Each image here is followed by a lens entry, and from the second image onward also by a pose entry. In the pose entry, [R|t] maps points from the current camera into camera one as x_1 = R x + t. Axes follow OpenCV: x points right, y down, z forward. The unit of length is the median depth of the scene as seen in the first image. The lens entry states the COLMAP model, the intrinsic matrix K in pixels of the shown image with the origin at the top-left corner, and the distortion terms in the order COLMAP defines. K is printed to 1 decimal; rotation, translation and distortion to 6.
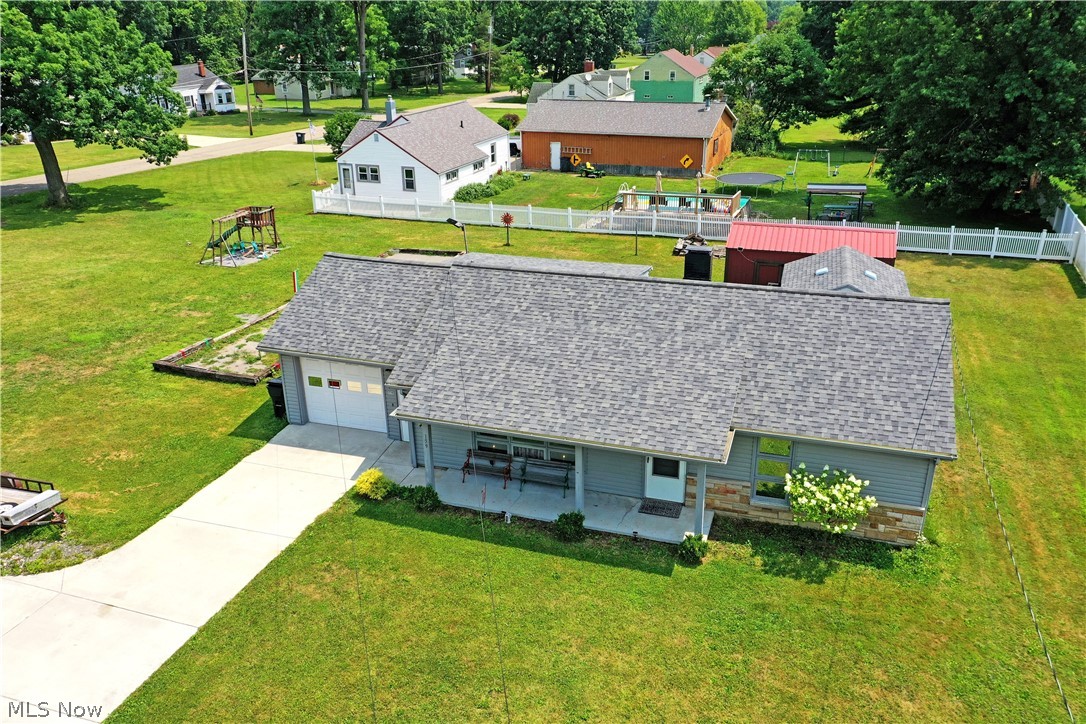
lens RADIAL K [[863.2, 0, 540.7], [0, 863.2, 360.1], [0, 0, 1]] dist [0.019088, 0.001537]
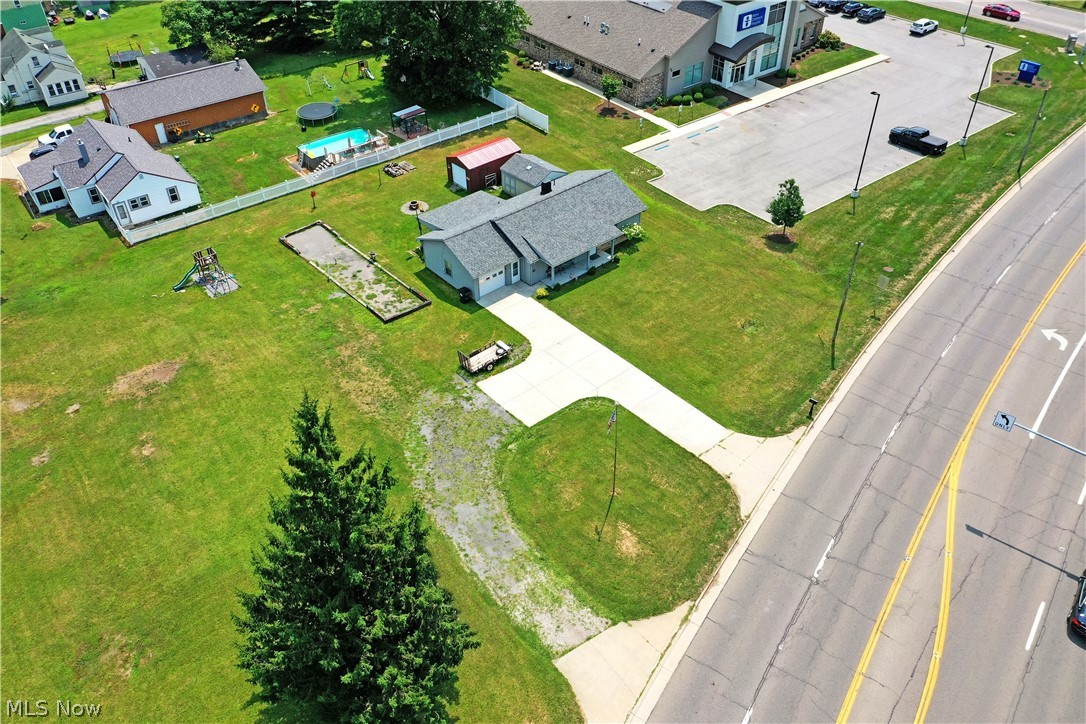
lens RADIAL K [[863.2, 0, 540.7], [0, 863.2, 360.1], [0, 0, 1]] dist [0.019088, 0.001537]
pose [[0.515883, -0.532576, 0.670990, -1.809366], [0.330001, 0.846363, 0.418054, -0.717973], [-0.790546, 0.005760, 0.612375, -0.692575]]
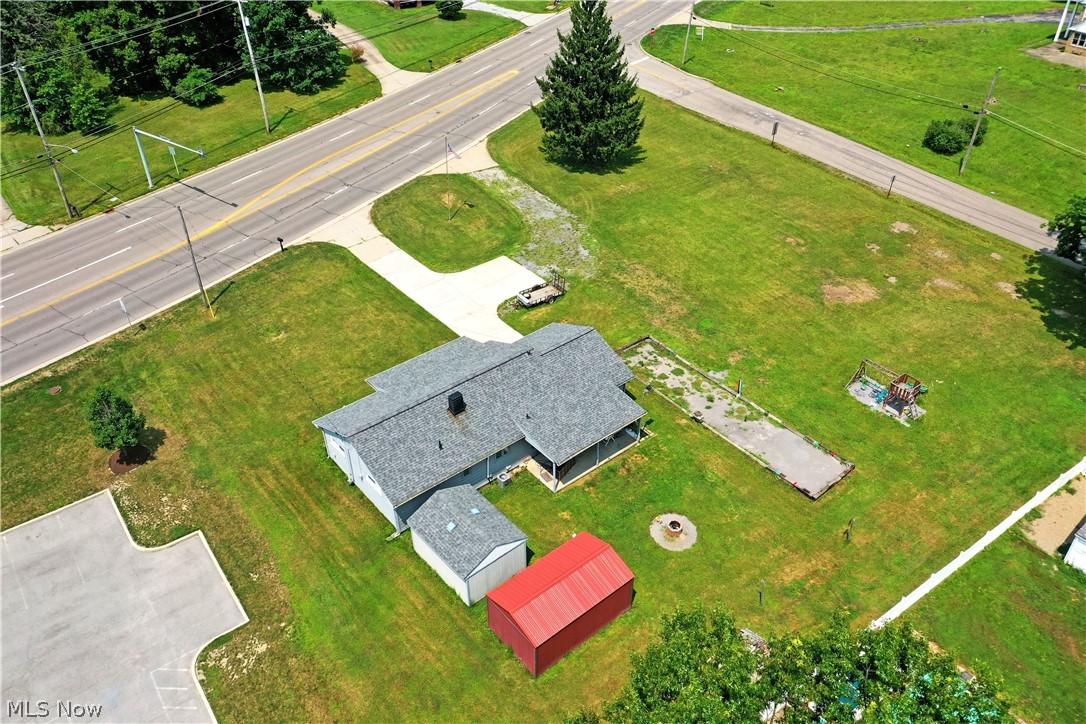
lens RADIAL K [[863.2, 0, 540.7], [0, 863.2, 360.1], [0, 0, 1]] dist [0.019088, 0.001537]
pose [[-0.531478, 0.517080, -0.670939, 1.159941], [-0.304812, 0.622267, 0.721023, -1.418475], [0.790330, 0.587718, -0.173109, 1.205484]]
